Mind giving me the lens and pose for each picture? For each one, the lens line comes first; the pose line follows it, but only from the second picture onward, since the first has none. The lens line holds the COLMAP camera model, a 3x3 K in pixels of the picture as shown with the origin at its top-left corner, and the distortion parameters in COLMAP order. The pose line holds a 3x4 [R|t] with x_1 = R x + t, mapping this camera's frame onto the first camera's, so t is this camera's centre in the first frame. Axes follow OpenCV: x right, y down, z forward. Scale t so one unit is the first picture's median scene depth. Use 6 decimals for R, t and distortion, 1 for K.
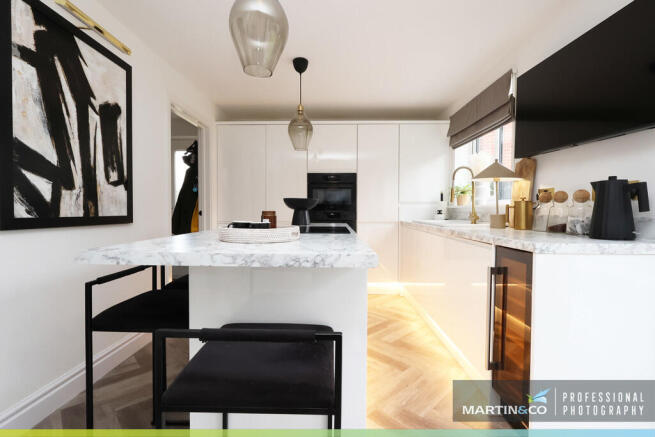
lens RADIAL K [[301.1, 0, 329.7], [0, 301.1, 216.7], [0, 0, 1]] dist [-0.013302, 0.003521]
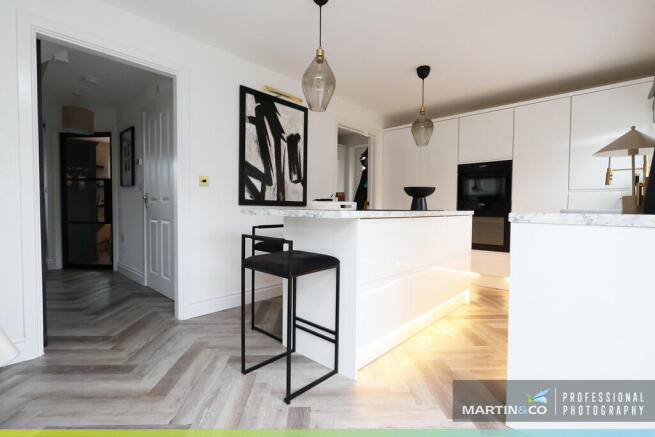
lens RADIAL K [[301.1, 0, 328.1], [0, 301.1, 215.4], [0, 0, 1]] dist [-0.013302, 0.003521]
pose [[0.753685, 0.020149, -0.656927, 0.562025], [-0.020671, 0.999762, 0.006948, 0.064866], [0.656910, 0.008343, 0.753922, -0.153571]]
